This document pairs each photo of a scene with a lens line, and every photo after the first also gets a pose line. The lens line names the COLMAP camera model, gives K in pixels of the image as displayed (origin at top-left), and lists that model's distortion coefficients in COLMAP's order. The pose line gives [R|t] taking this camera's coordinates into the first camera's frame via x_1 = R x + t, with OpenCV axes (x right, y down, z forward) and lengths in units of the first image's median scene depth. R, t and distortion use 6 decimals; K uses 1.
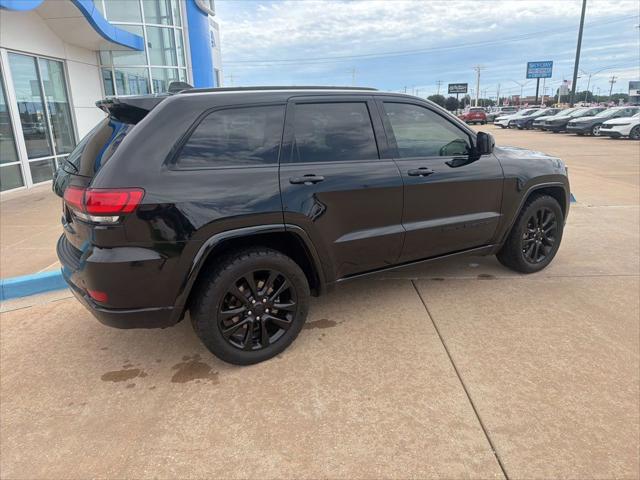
lens RADIAL K [[450.2, 0, 315.7], [0, 450.2, 240.4], [0, 0, 1]] dist [0.015335, -0.024497]
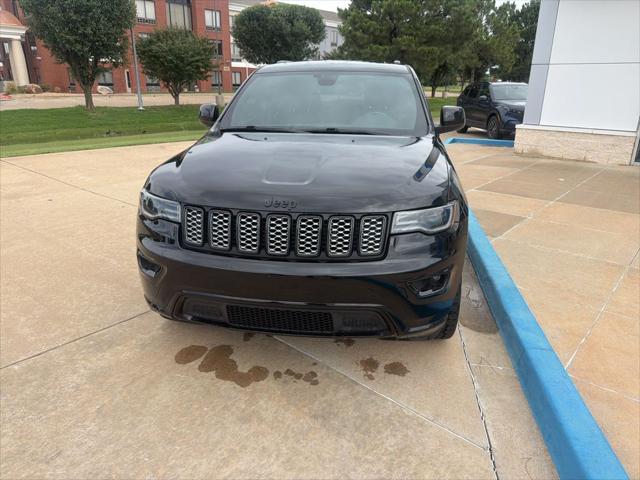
lens RADIAL K [[450.2, 0, 314.8], [0, 450.2, 235.8], [0, 0, 1]] dist [0.015335, -0.024497]
pose [[-0.640806, 0.271143, -0.718226, 1.233850], [-0.194621, 0.847614, 0.493632, -0.639581], [0.742624, 0.456104, -0.490387, 2.154670]]
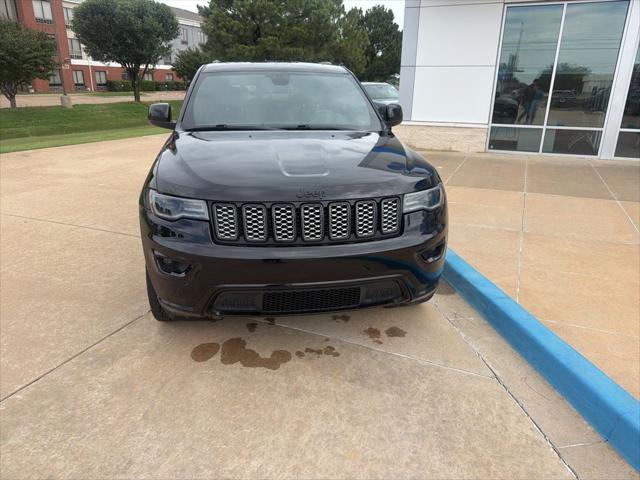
lens RADIAL K [[450.2, 0, 314.6], [0, 450.2, 242.3], [0, 0, 1]] dist [0.015335, -0.024497]
pose [[-0.378497, 0.332536, -0.863806, 1.439955], [-0.246031, 0.863520, 0.440230, -0.593684], [0.892305, 0.379149, -0.245025, 1.974017]]
